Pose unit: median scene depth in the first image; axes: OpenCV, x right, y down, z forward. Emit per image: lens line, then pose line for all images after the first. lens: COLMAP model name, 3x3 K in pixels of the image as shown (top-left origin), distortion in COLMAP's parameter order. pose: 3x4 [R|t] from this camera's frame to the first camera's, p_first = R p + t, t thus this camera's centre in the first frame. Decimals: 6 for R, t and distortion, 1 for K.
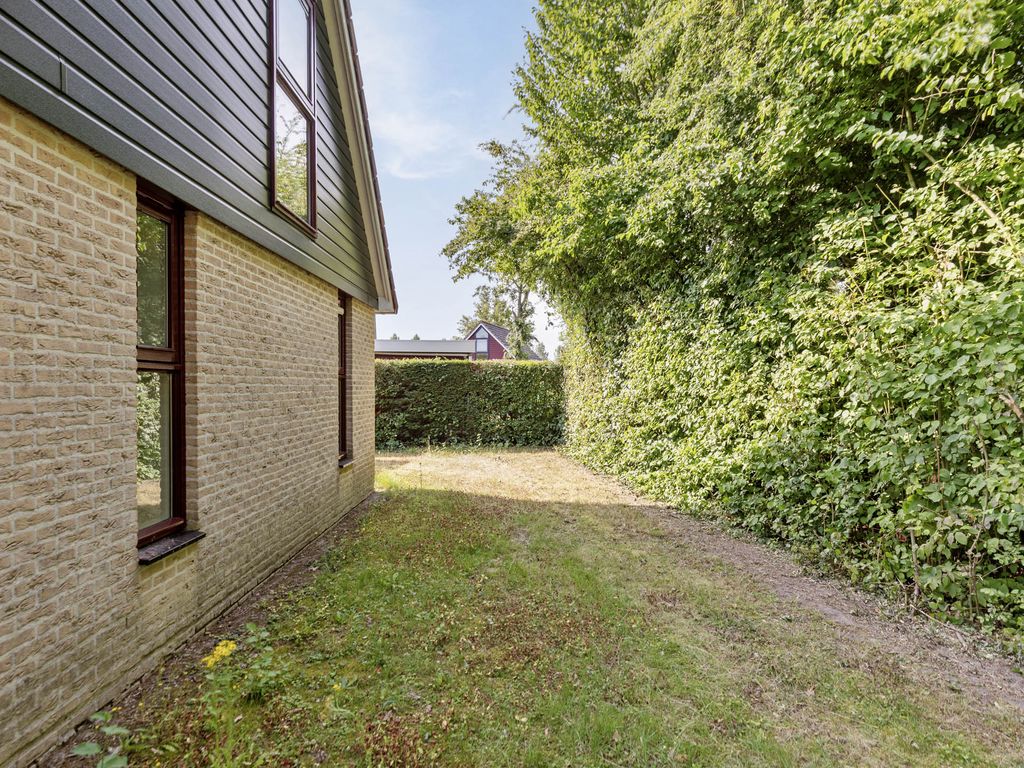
lens RADIAL K [[623.4, 0, 512.0], [0, 623.4, 384.0], [0, 0, 1]] dist [-0.002758, -0.000980]
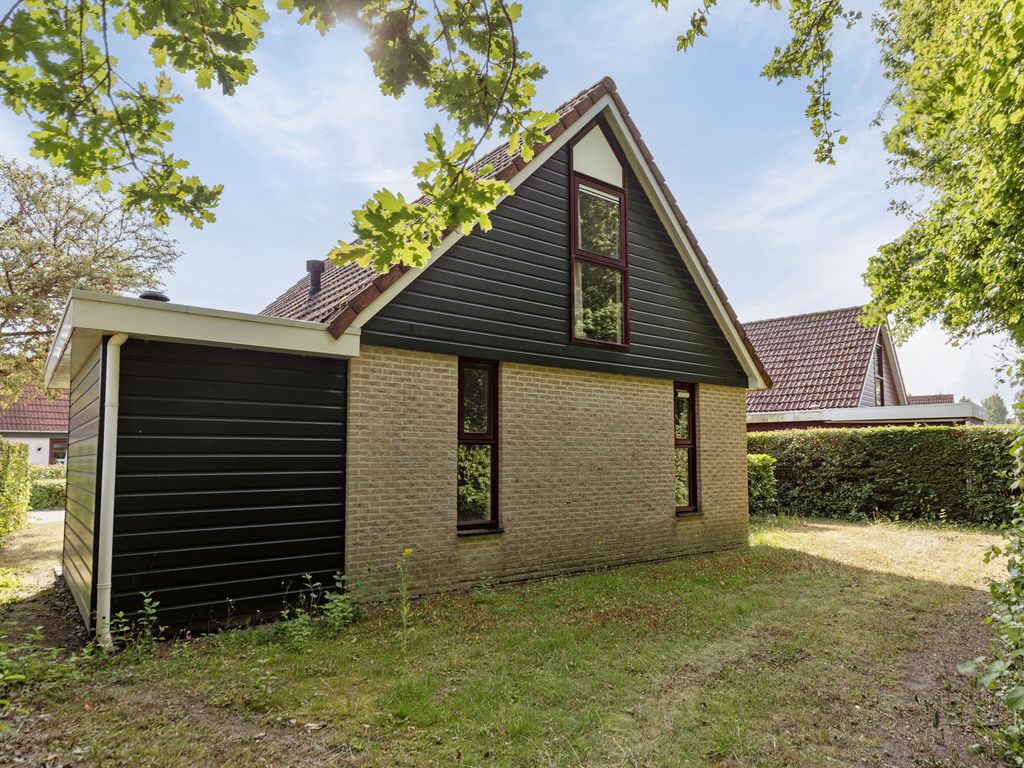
lens RADIAL K [[636.2, 0, 510.6], [0, 636.2, 409.7], [0, 0, 1]] dist [0.000815, 0.000511]
pose [[0.616993, -0.054311, -0.785092, 1.106831], [-0.001456, 0.997535, -0.070152, 0.011463], [0.786967, 0.044426, 0.615393, -0.189430]]
